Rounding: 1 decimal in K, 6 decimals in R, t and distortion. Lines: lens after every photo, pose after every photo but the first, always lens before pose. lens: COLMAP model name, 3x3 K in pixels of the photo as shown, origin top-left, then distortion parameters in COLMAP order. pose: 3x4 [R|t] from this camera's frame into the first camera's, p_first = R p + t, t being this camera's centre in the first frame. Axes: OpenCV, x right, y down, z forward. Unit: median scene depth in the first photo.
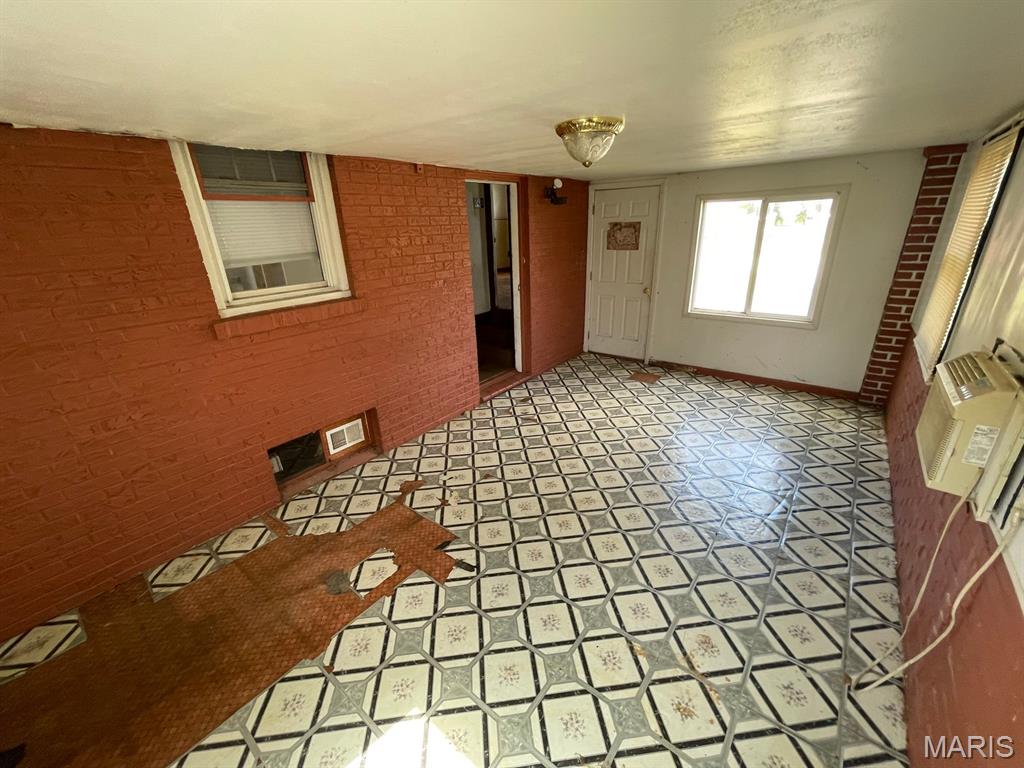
lens RADIAL K [[415.0, 0, 510.9], [0, 415.0, 388.4], [0, 0, 1]] dist [-0.000734, 0.000939]
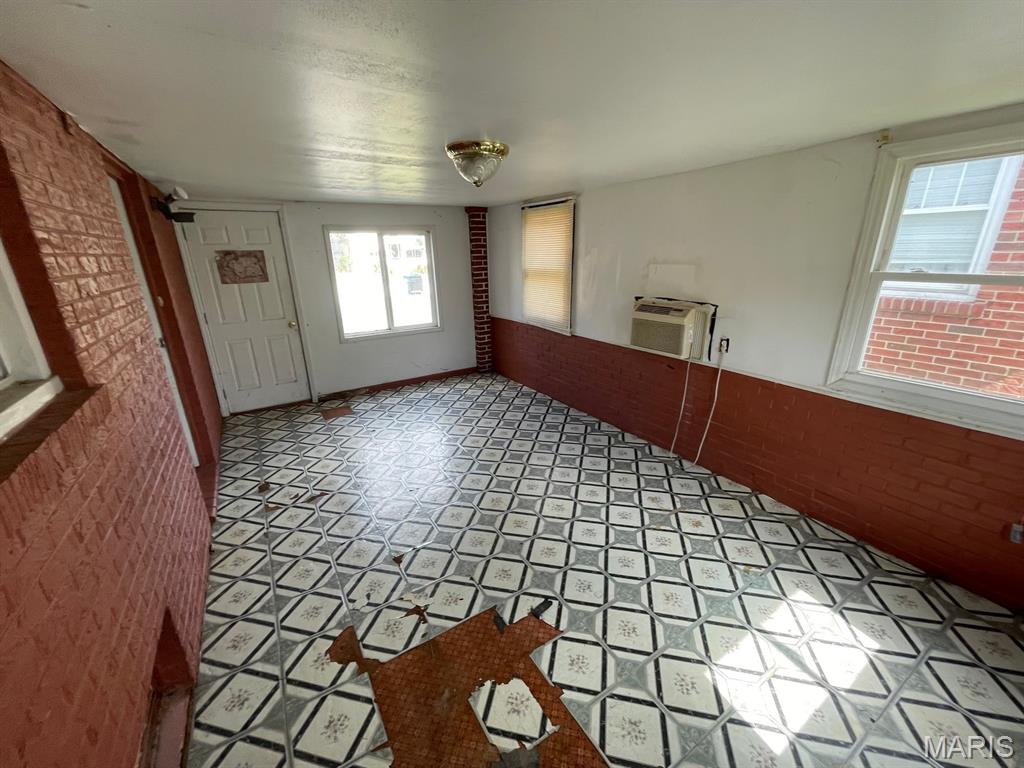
lens RADIAL K [[415.0, 0, 510.9], [0, 415.0, 388.4], [0, 0, 1]] dist [-0.000734, 0.000939]
pose [[0.328991, -0.273355, 0.903904, -0.452662], [0.354809, 0.922837, 0.149942, -0.092302], [-0.875143, 0.271383, 0.400594, 0.319731]]
